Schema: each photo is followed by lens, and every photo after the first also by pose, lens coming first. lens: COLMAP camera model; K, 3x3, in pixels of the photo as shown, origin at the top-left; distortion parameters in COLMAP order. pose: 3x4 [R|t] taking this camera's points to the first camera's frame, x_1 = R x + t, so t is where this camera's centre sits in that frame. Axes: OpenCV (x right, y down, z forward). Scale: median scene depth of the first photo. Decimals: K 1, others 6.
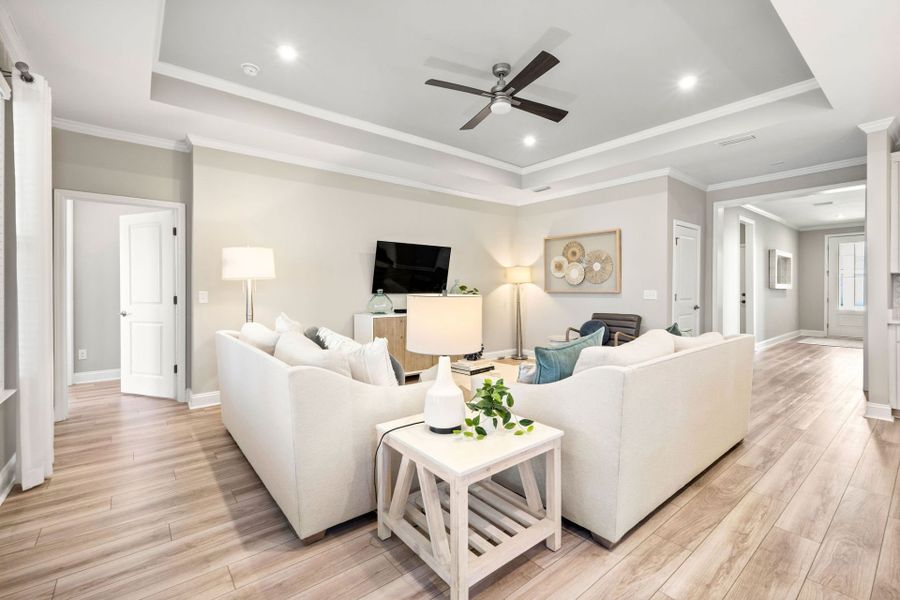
lens RADIAL K [[398.1, 0, 452.5], [0, 398.1, 285.0], [0, 0, 1]] dist [-0.002595, -0.000415]
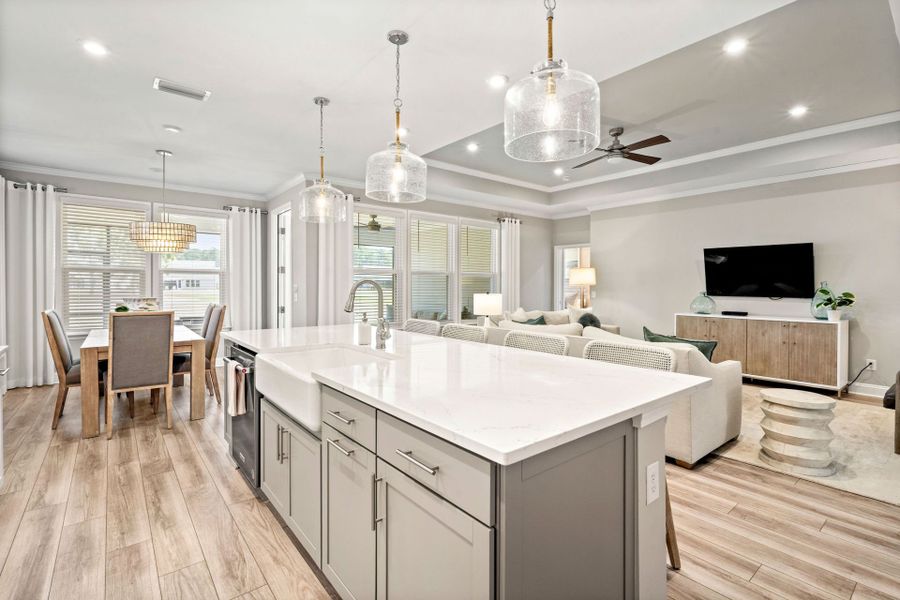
lens RADIAL K [[417.8, 0, 452.3], [0, 417.8, 290.7], [0, 0, 1]] dist [0.000449, 0.000172]
pose [[-0.007666, 0.011654, -0.999903, 1.553854], [0.007883, 0.999902, 0.011594, -0.019607], [0.999940, -0.007793, -0.007757, 0.448497]]
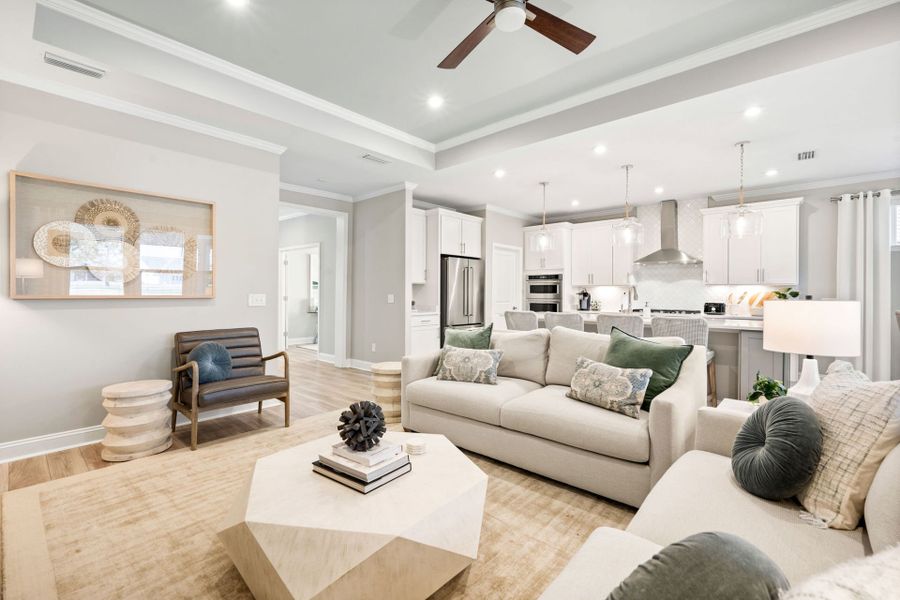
lens RADIAL K [[398.0, 0, 450.0], [0, 398.0, 300.0], [0, 0, 1]] dist [0.001266, 0.000211]
pose [[-0.158840, -0.017504, 0.987149, -0.529045], [-0.017093, 0.999742, 0.014977, 0.010974], [-0.987156, -0.014494, -0.159099, 1.210862]]
